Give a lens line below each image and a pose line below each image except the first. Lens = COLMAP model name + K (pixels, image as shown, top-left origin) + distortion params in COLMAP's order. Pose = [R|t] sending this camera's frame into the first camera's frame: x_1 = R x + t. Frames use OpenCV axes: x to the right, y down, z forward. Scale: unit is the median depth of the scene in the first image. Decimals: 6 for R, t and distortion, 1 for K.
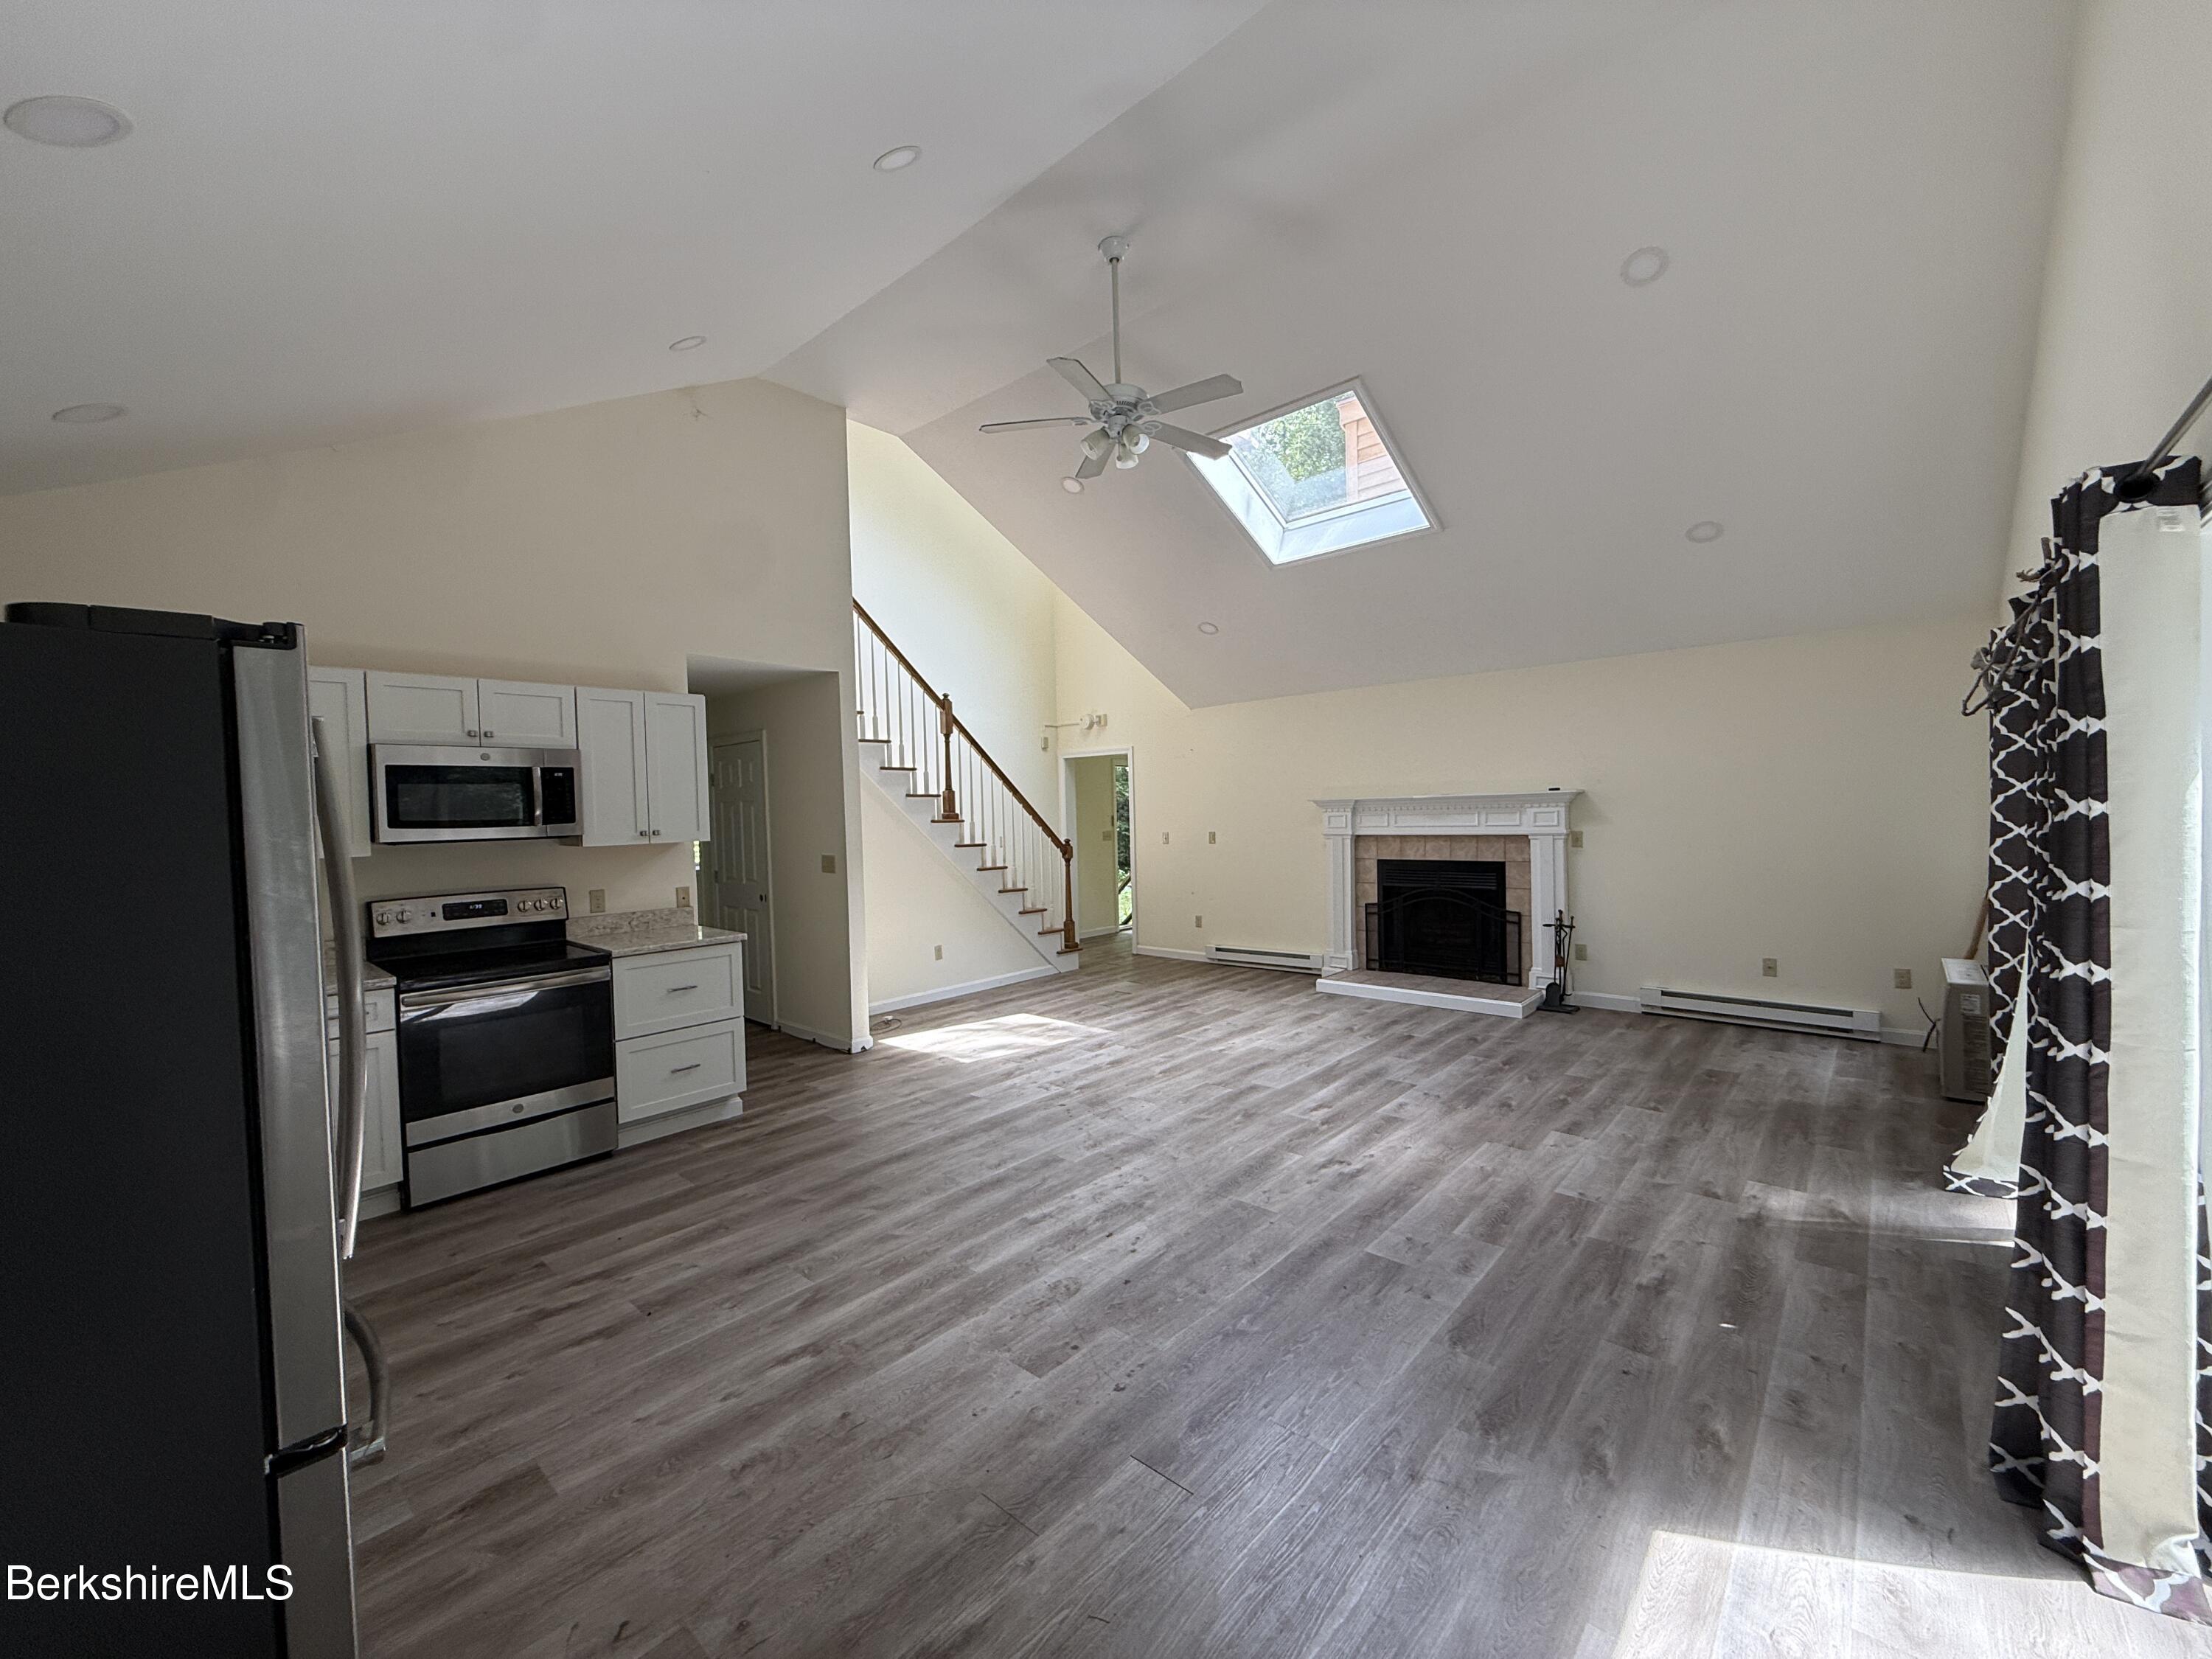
lens RADIAL K [[879.0, 0, 1100.4], [0, 879.0, 832.8], [0, 0, 1]] dist [-0.000133, 0.000018]
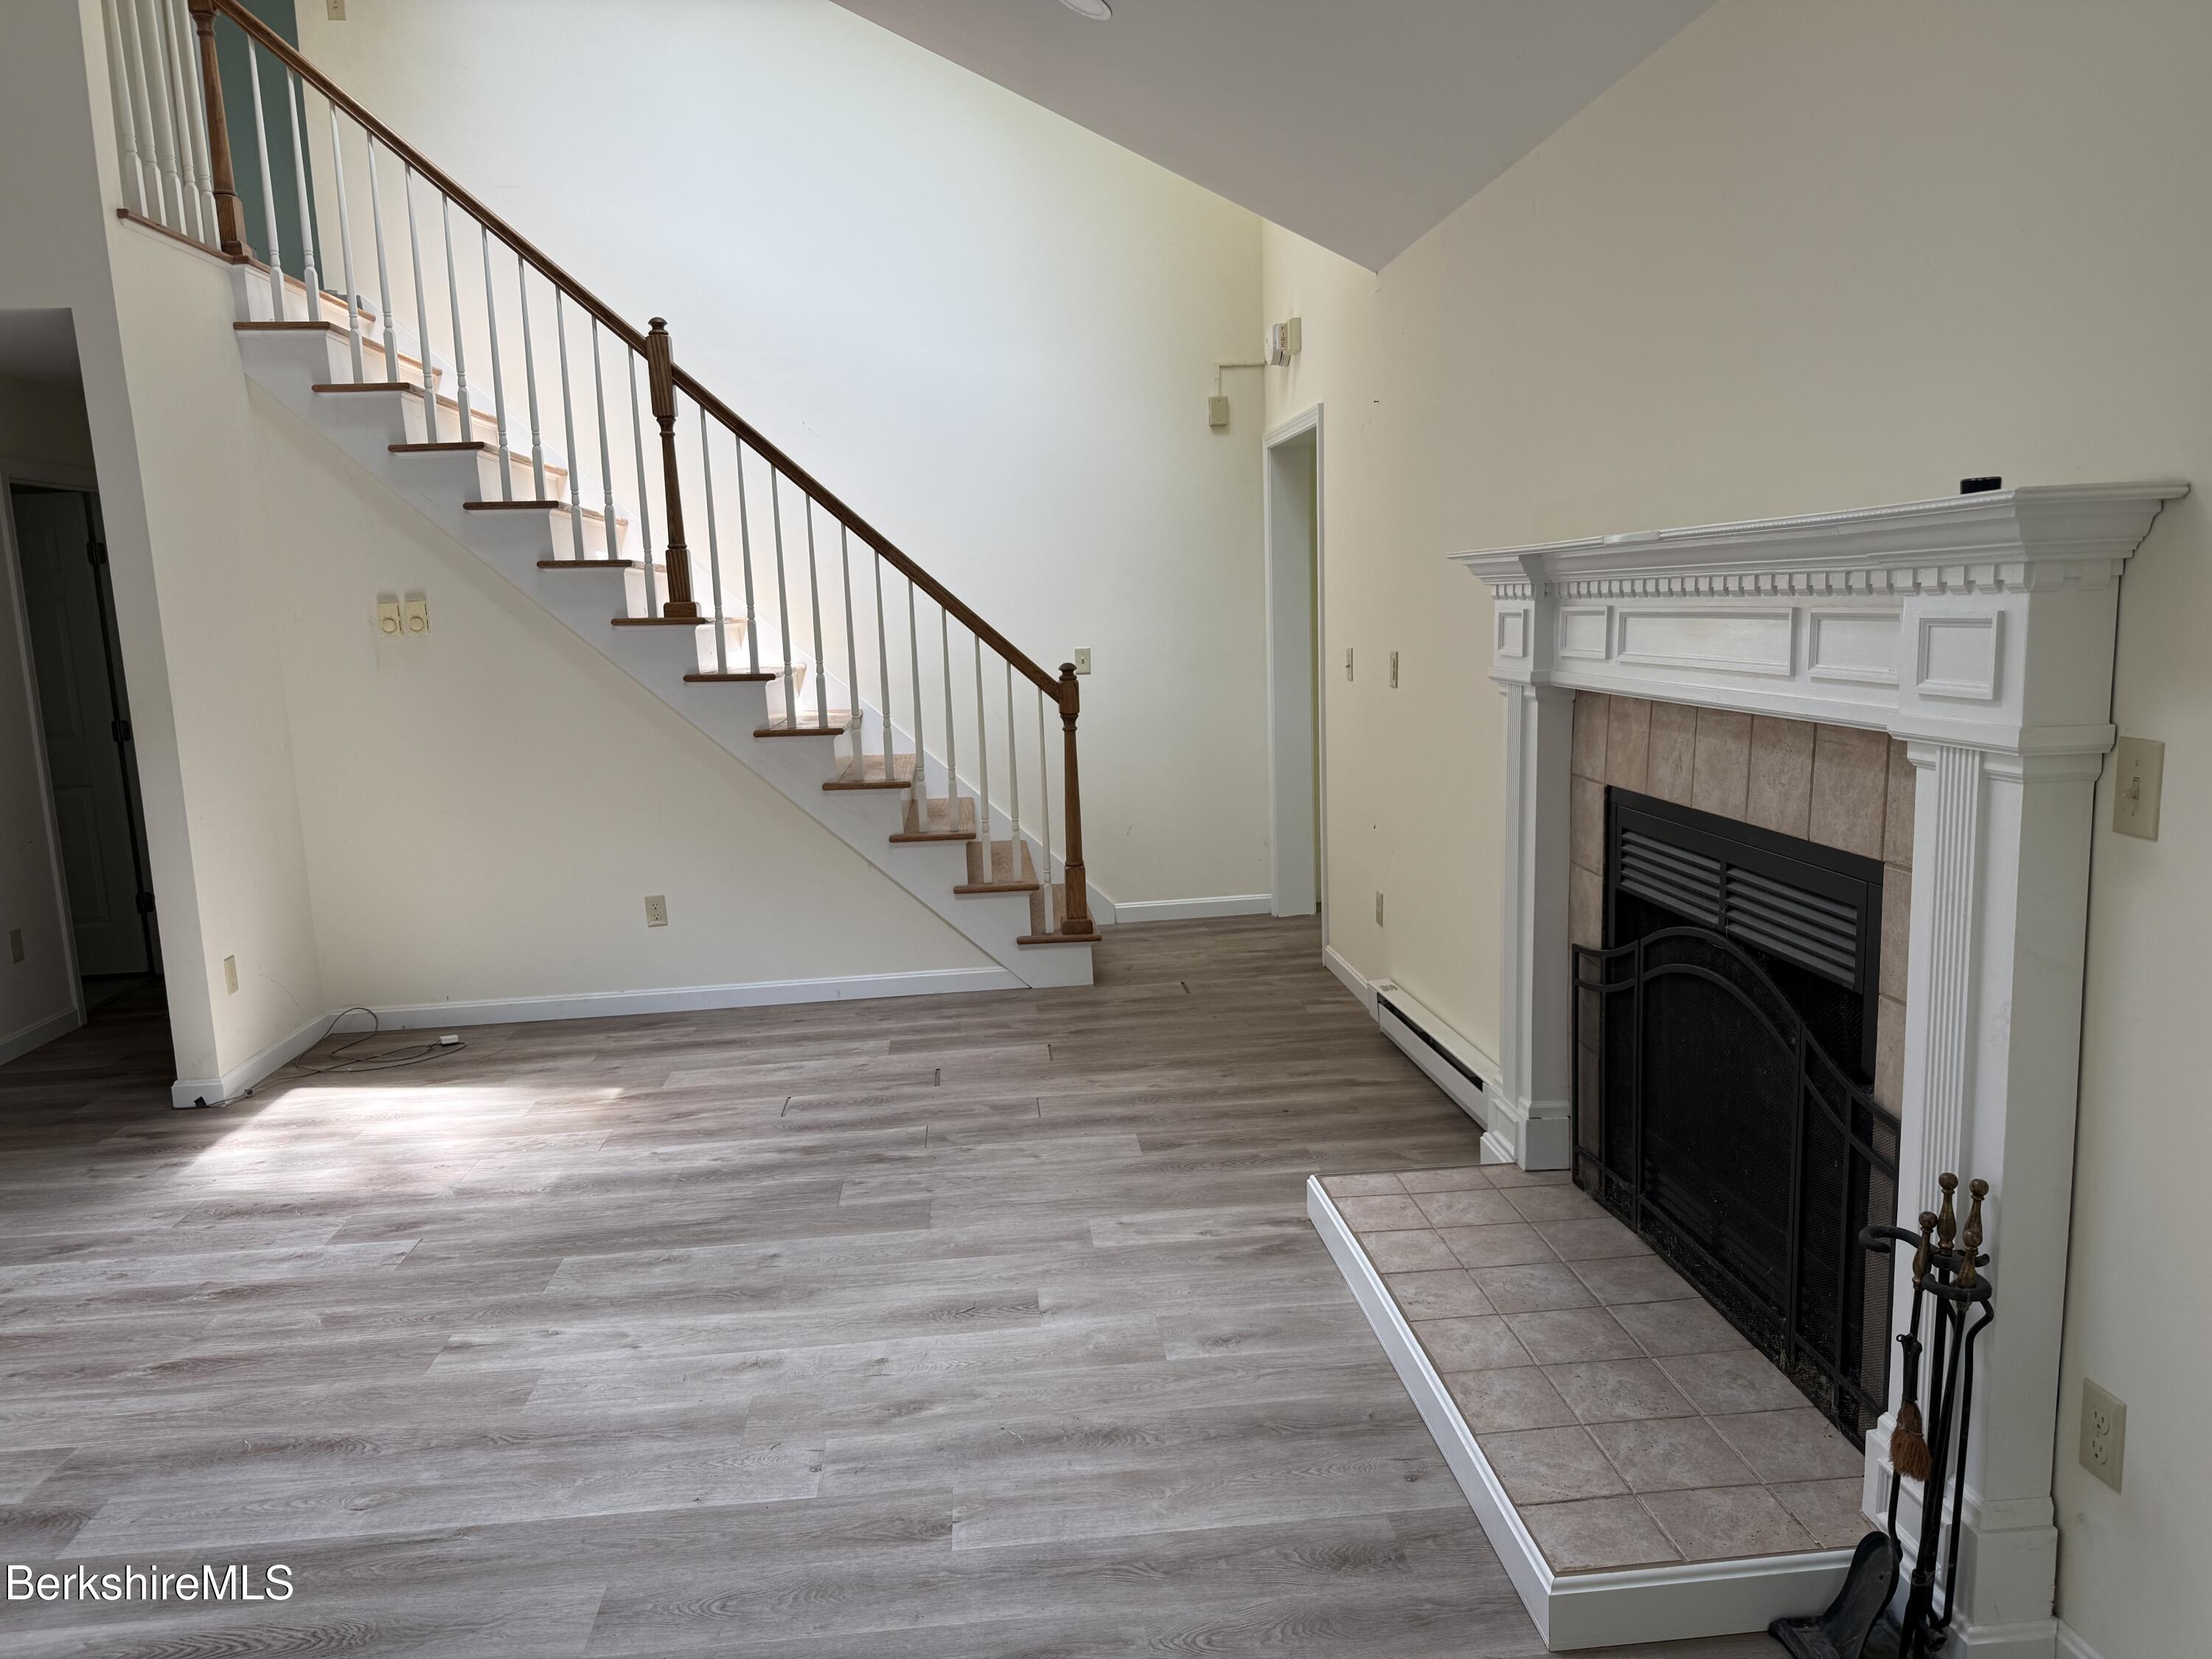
lens RADIAL K [[1549.3, 0, 1106.0], [0, 1549.3, 829.5], [0, 0, 1]] dist [0.094033, -0.141081]
pose [[0.730133, 0.100718, -0.675841, 0.863913], [0.000361, 0.989020, 0.147779, -0.041261], [0.683305, -0.108142, 0.722080, 0.941222]]
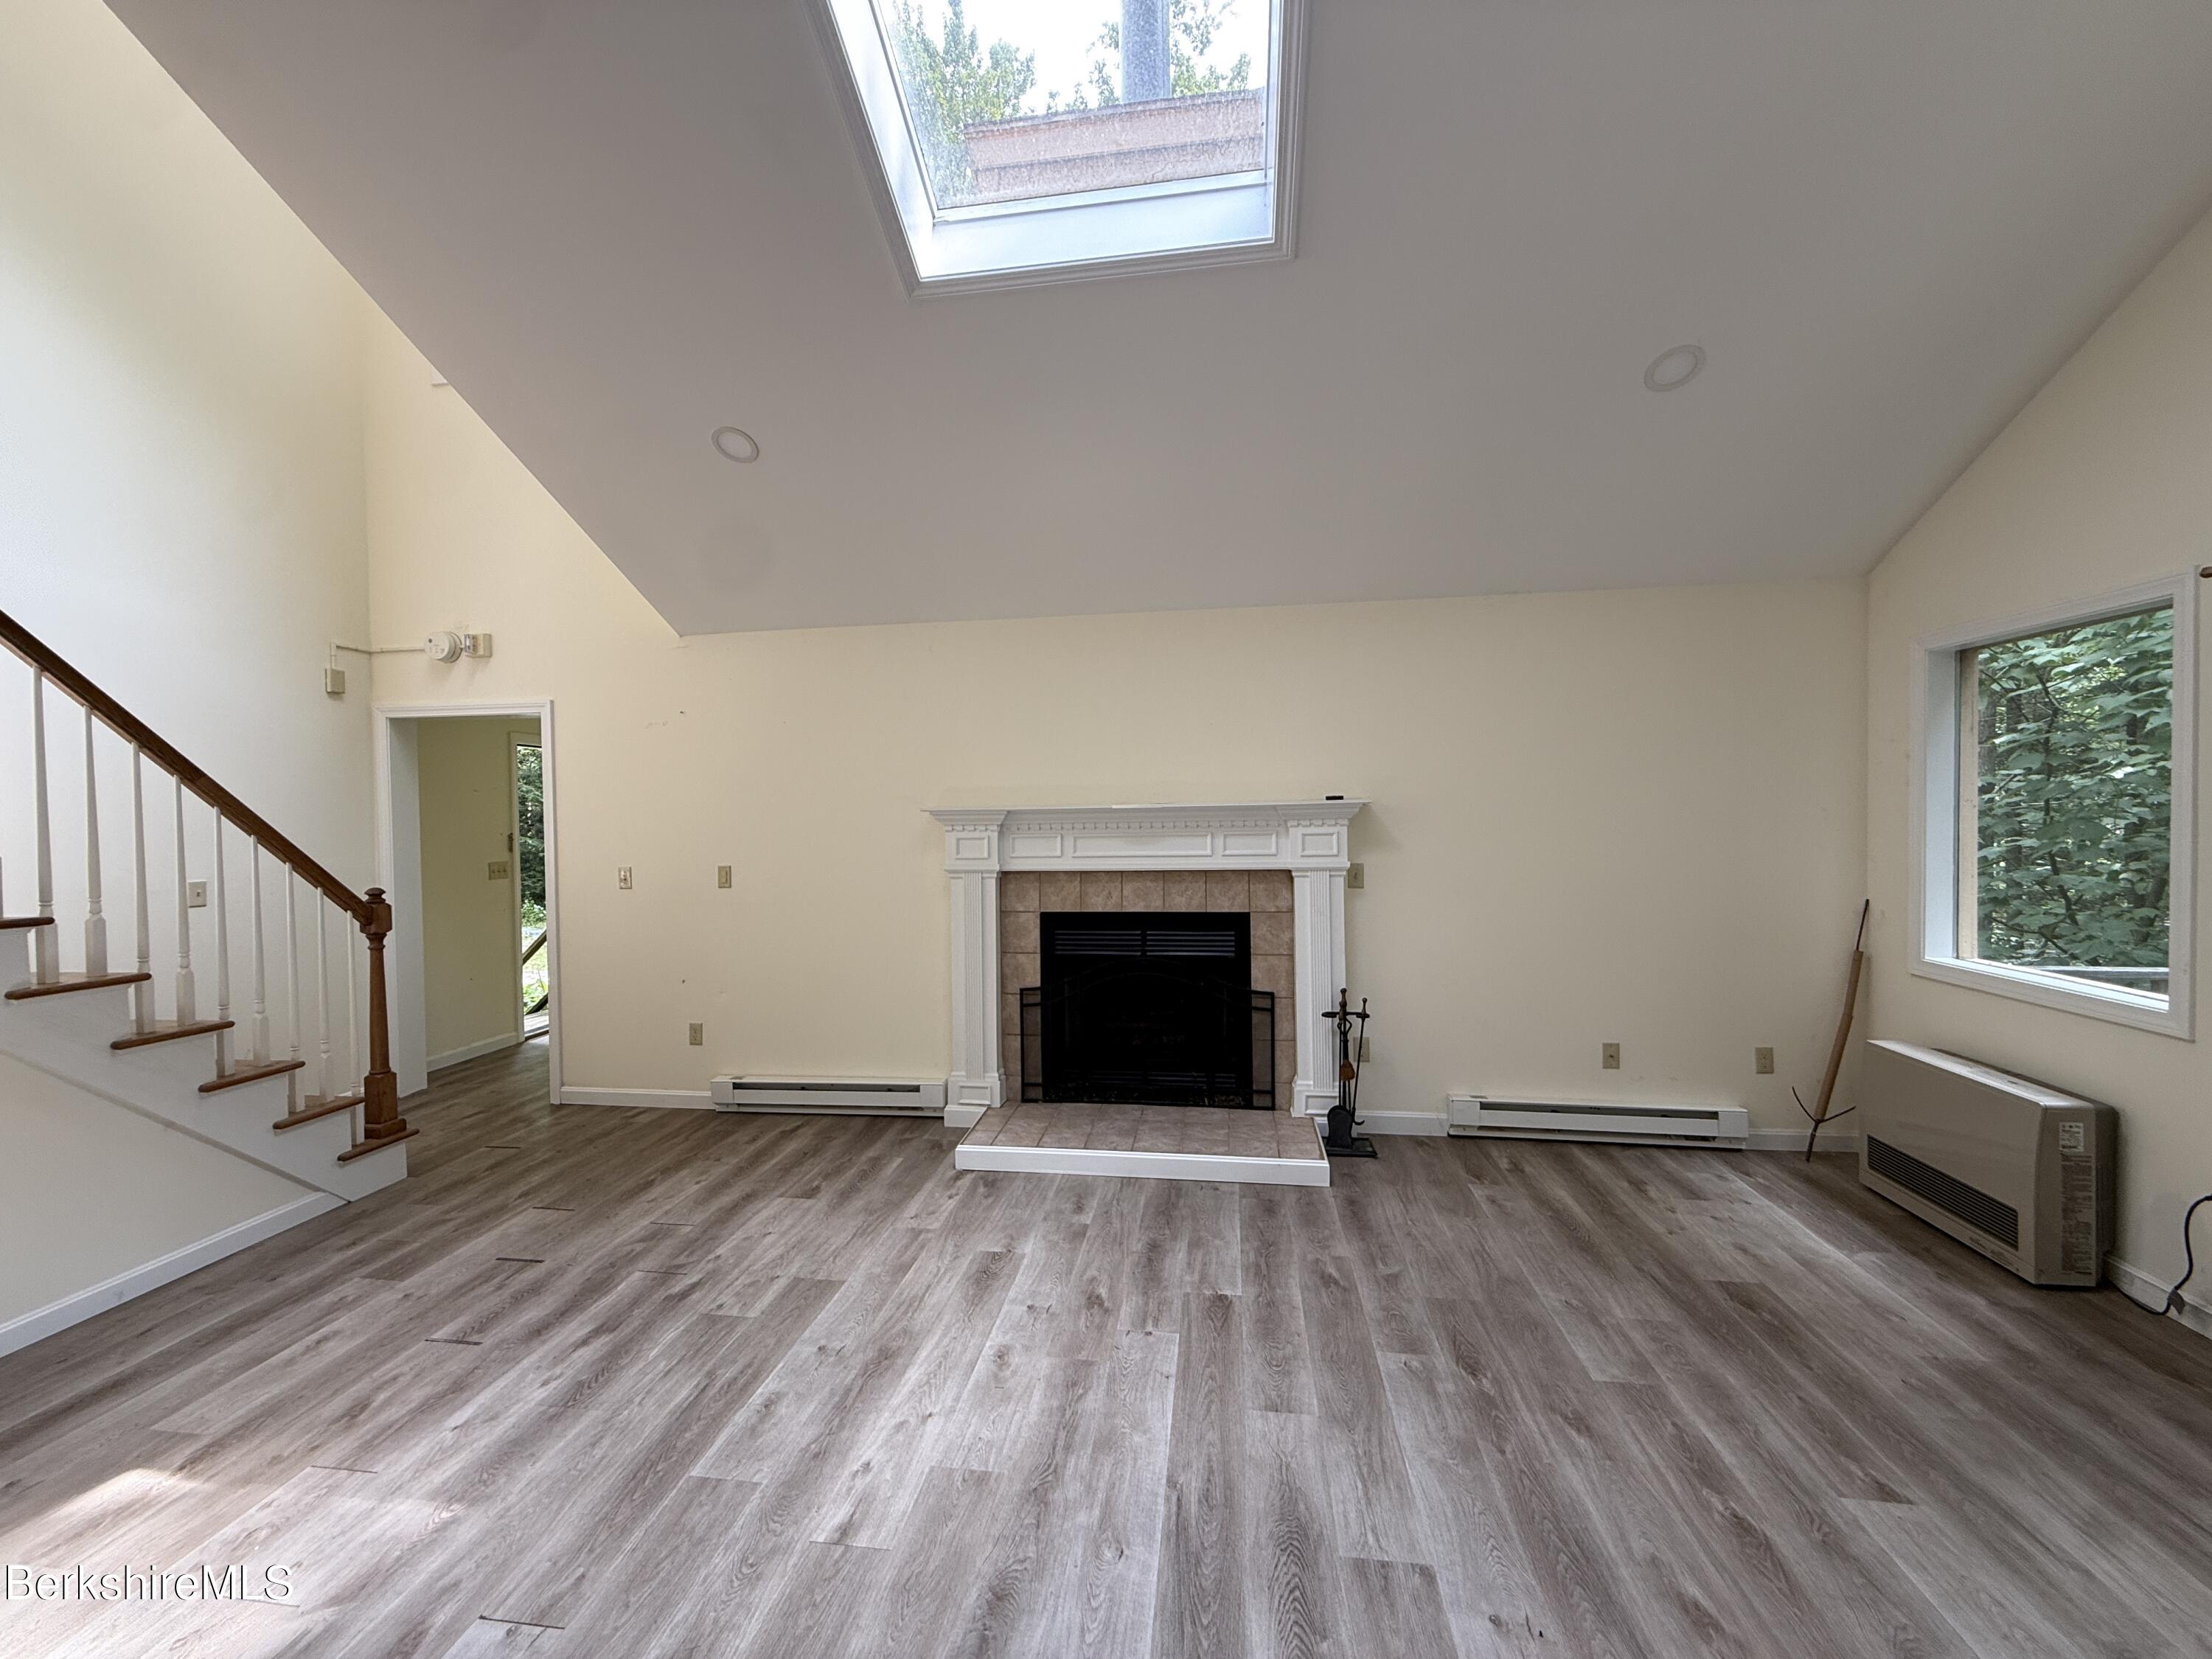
lens RADIAL K [[879.0, 0, 1100.4], [0, 879.0, 832.8], [0, 0, 1]] dist [-0.000133, 0.000018]
pose [[0.830817, 0.003691, 0.556533, 0.036351], [0.006344, 0.999850, -0.016102, -0.021618], [-0.556509, 0.016908, 0.830669, 0.813981]]
